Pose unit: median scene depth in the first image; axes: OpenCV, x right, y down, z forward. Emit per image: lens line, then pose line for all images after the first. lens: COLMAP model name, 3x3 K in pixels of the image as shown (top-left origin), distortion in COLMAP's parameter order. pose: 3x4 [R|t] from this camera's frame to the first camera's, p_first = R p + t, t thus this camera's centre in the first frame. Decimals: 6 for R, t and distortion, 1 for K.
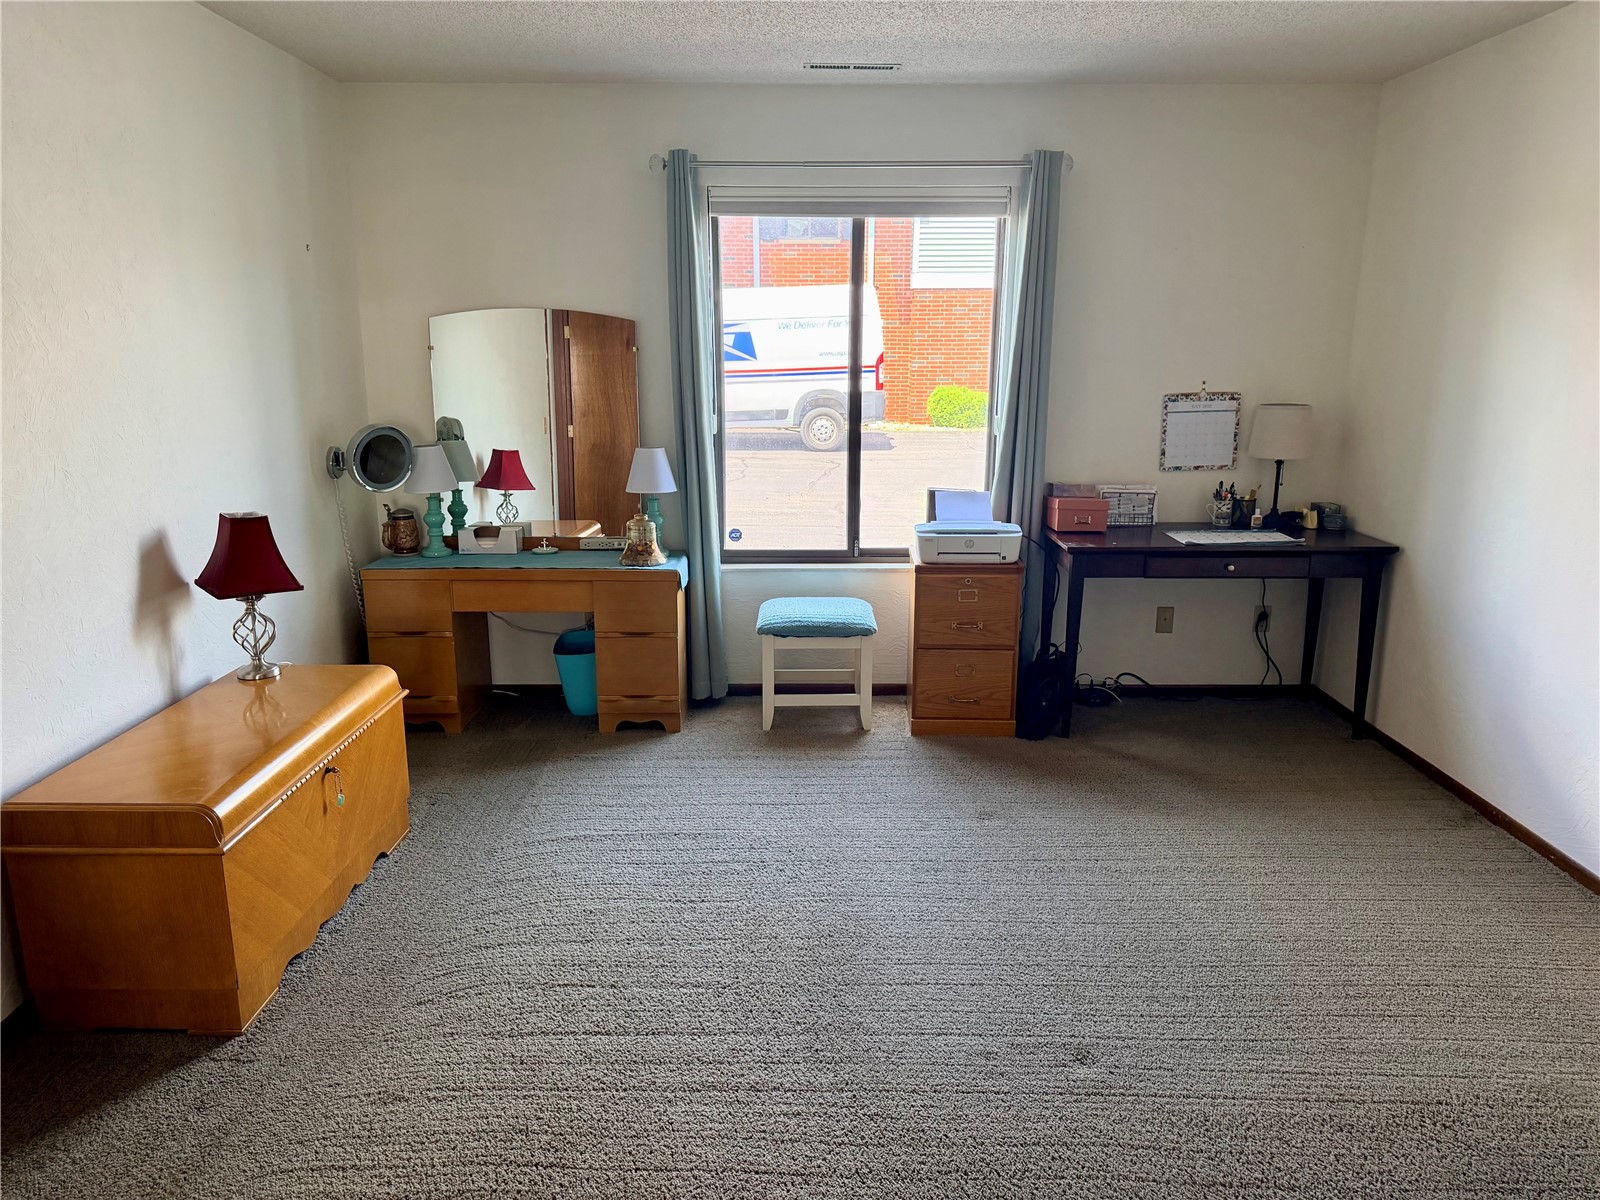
lens RADIAL K [[1123.7, 0, 807.7], [0, 1123.7, 604.4], [0, 0, 1]] dist [0.103480, -0.169719]
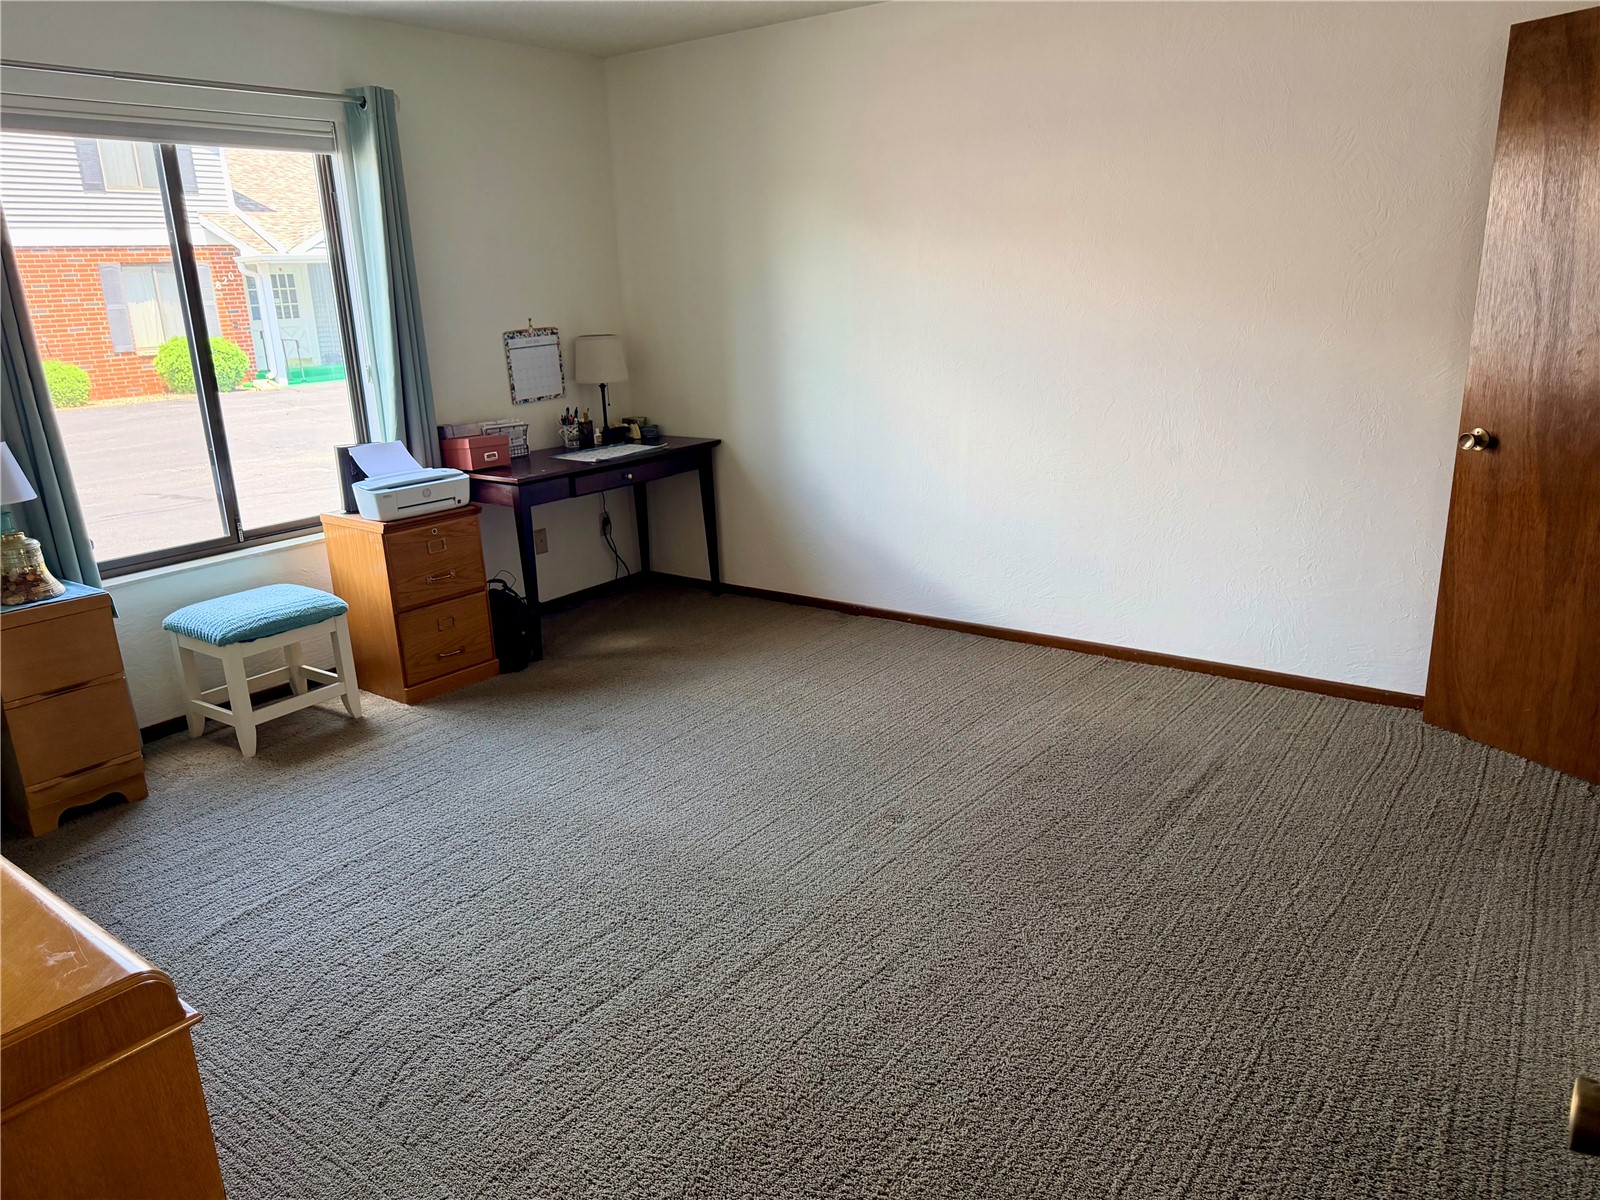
lens RADIAL K [[1123.7, 0, 807.7], [0, 1123.7, 604.4], [0, 0, 1]] dist [0.103480, -0.169719]
pose [[0.588427, -0.244497, 0.770697, -0.422553], [0.222856, 0.965306, 0.136085, -0.020484], [-0.777231, 0.091679, 0.622500, 0.142306]]
